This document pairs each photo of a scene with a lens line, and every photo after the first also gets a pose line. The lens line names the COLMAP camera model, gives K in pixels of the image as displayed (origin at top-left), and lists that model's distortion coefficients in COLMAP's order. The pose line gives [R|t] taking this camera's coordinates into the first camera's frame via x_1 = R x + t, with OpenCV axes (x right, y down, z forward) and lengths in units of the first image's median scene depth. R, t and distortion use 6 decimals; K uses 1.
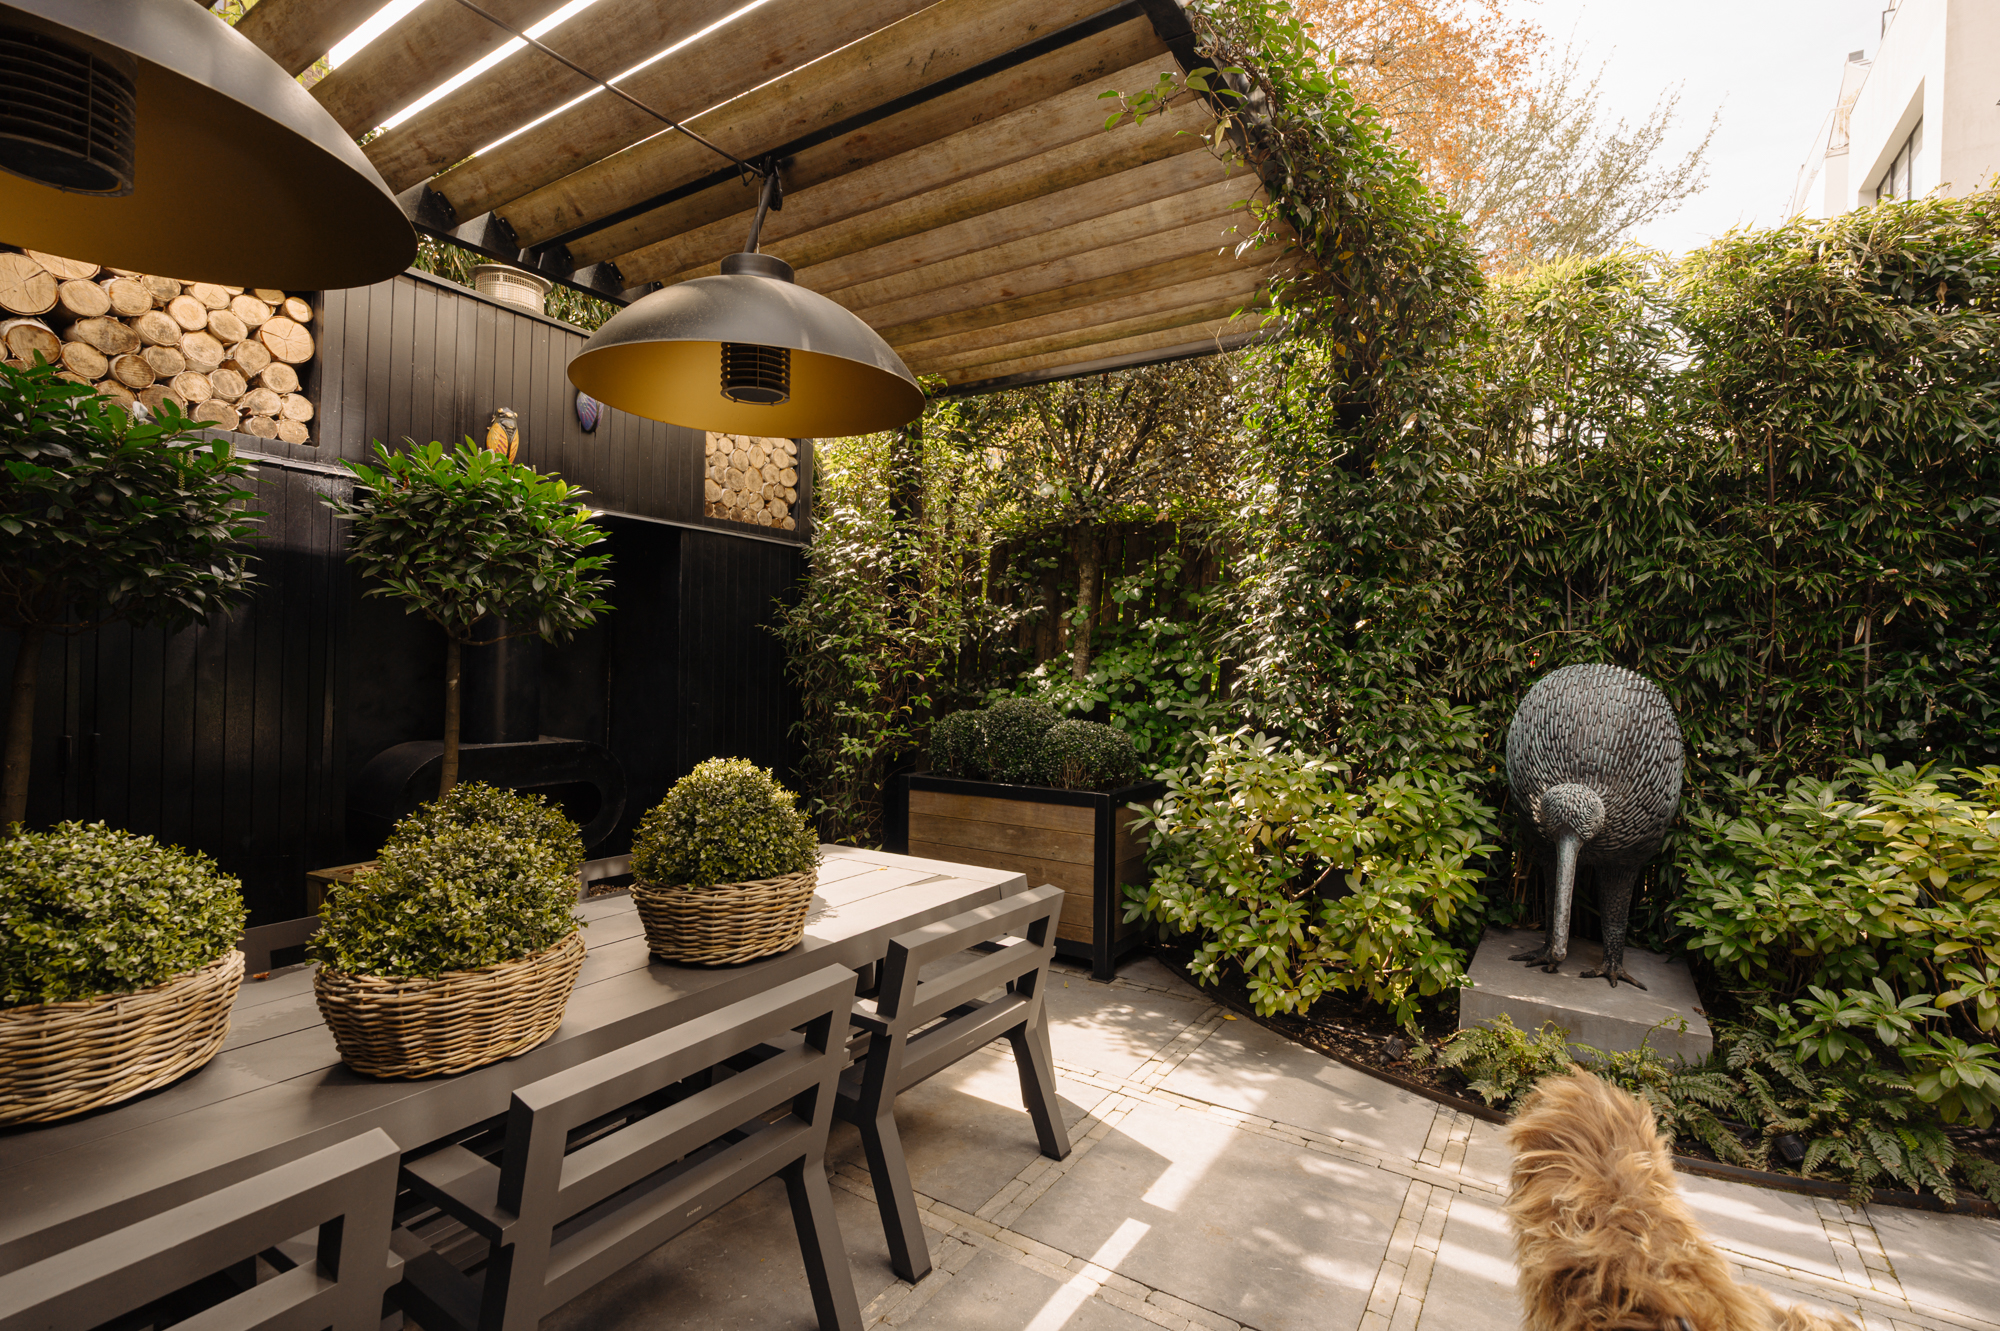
lens RADIAL K [[921.9, 0, 995.7], [0, 921.9, 660.4], [0, 0, 1]] dist [-0.000833, -0.000199]
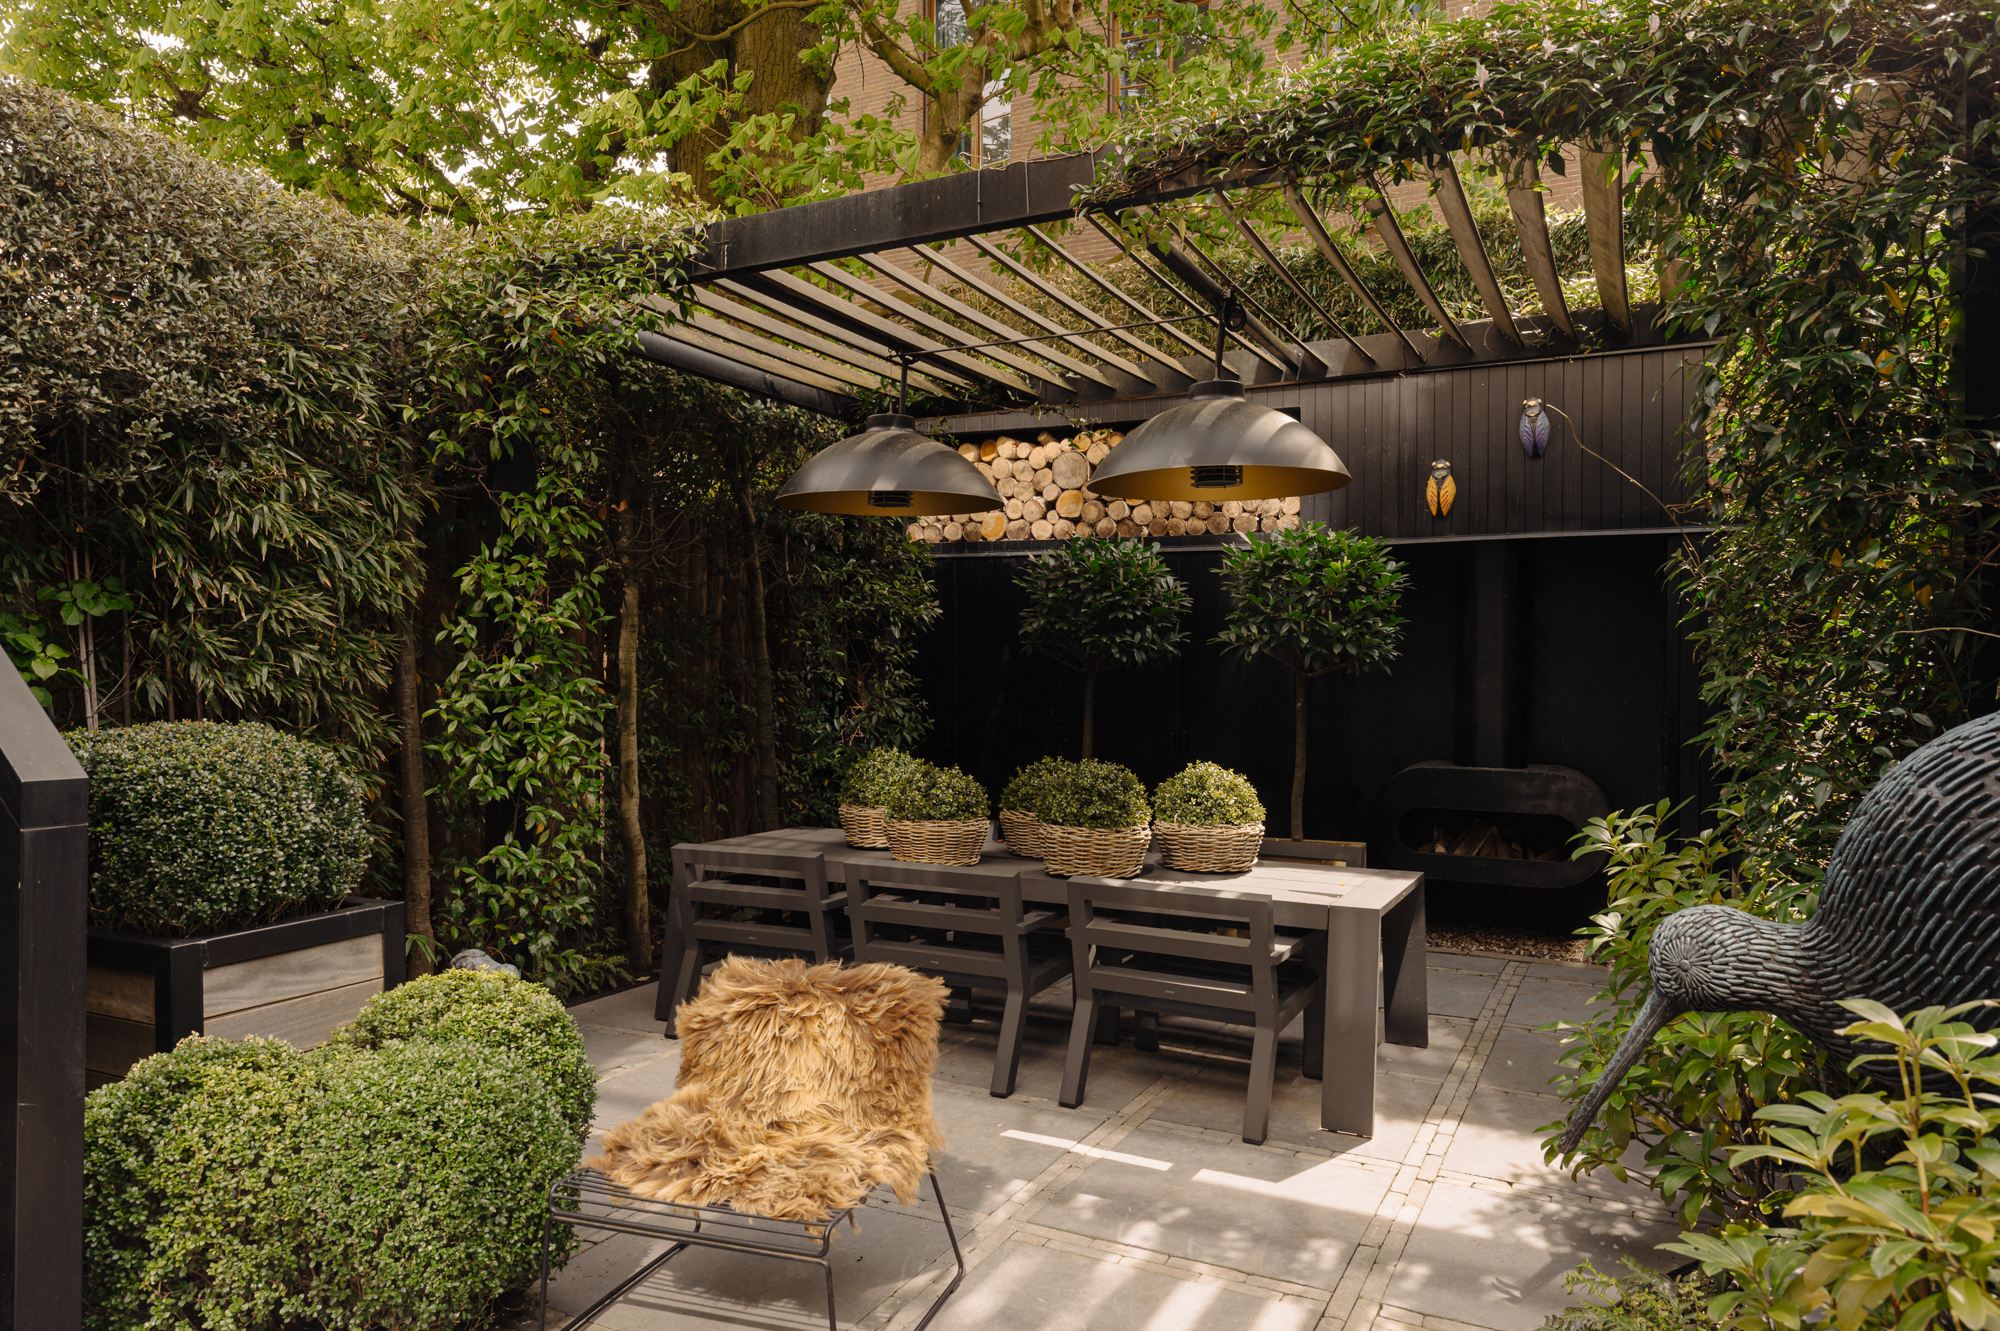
lens RADIAL K [[1274.7, 0, 997.1], [0, 1274.7, 654.8], [0, 0, 1]] dist [0.008572, 0.001362]
pose [[0.097161, -0.022238, -0.995020, 1.176297], [0.001020, 0.999752, -0.022244, -0.008631], [0.995268, 0.001146, 0.097160, 0.407238]]
